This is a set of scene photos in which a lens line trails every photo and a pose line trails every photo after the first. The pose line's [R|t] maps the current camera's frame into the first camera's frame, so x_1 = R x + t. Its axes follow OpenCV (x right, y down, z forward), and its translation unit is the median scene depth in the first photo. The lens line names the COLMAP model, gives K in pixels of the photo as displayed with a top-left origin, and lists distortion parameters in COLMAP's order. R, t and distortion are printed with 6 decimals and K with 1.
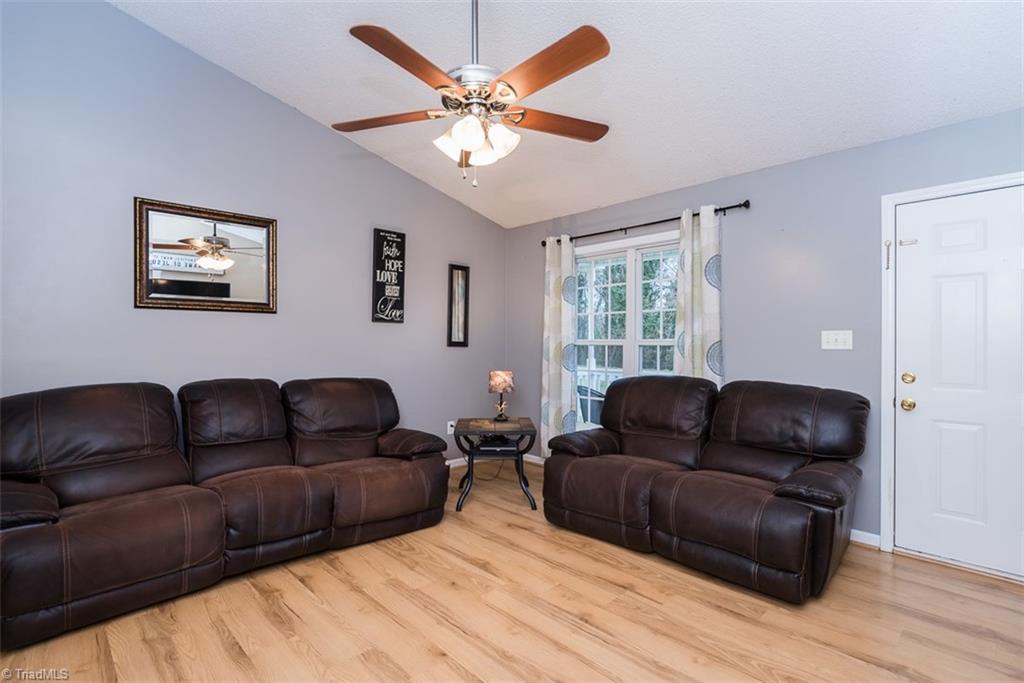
lens RADIAL K [[501.7, 0, 535.8], [0, 501.7, 342.6], [0, 0, 1]] dist [-0.000641, -0.000305]
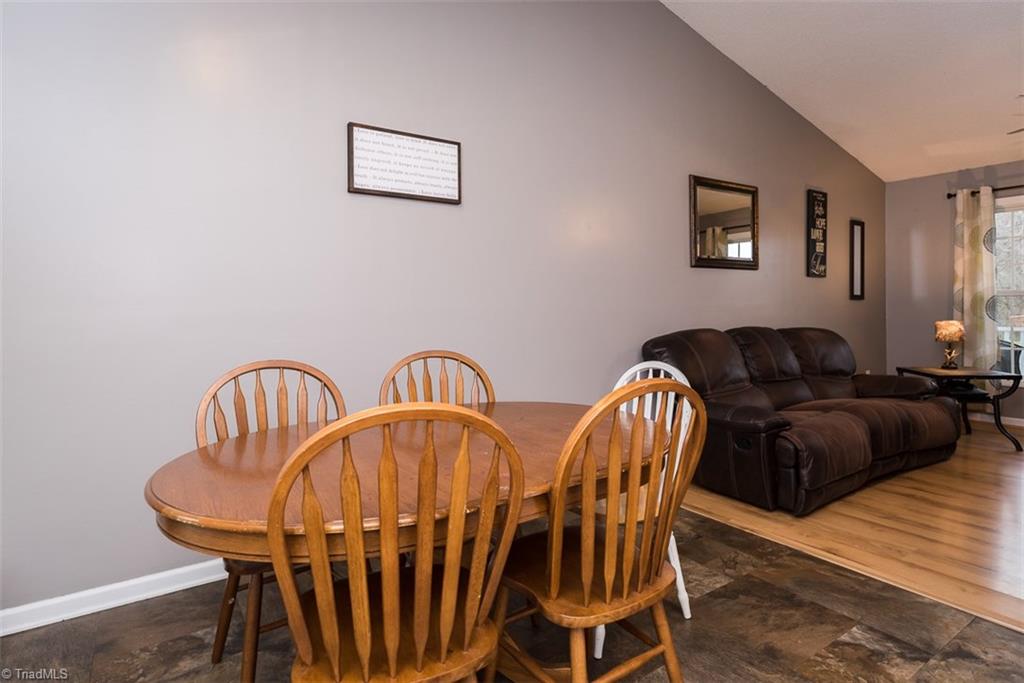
lens RADIAL K [[584.8, 0, 492.7], [0, 584.8, 308.7], [0, 0, 1]] dist [-0.001385, 0.001539]
pose [[0.985738, -0.012537, -0.167817, -0.774062], [0.013160, 0.999910, 0.002599, 0.015110], [0.167770, -0.004771, 0.985815, -0.346675]]
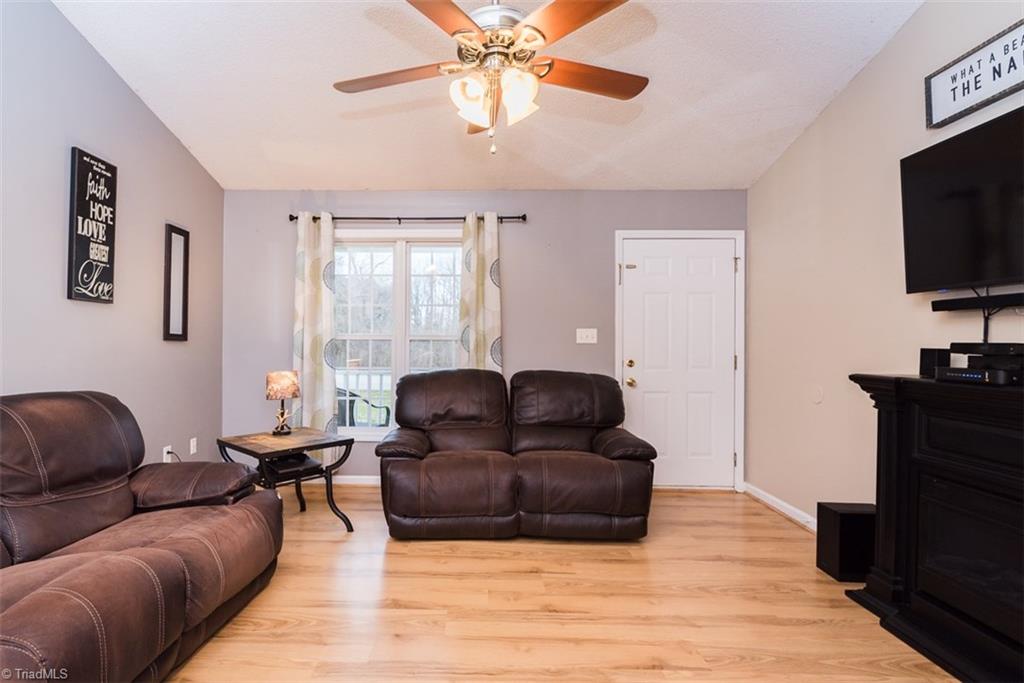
lens RADIAL K [[501.7, 0, 464.7], [0, 501.7, 342.3], [0, 0, 1]] dist [-0.000641, -0.000305]
pose [[0.716985, 0.002005, 0.697085, -0.401301], [-0.004049, 0.999991, 0.001288, 0.008366], [-0.697076, -0.003746, 0.716987, 0.222902]]
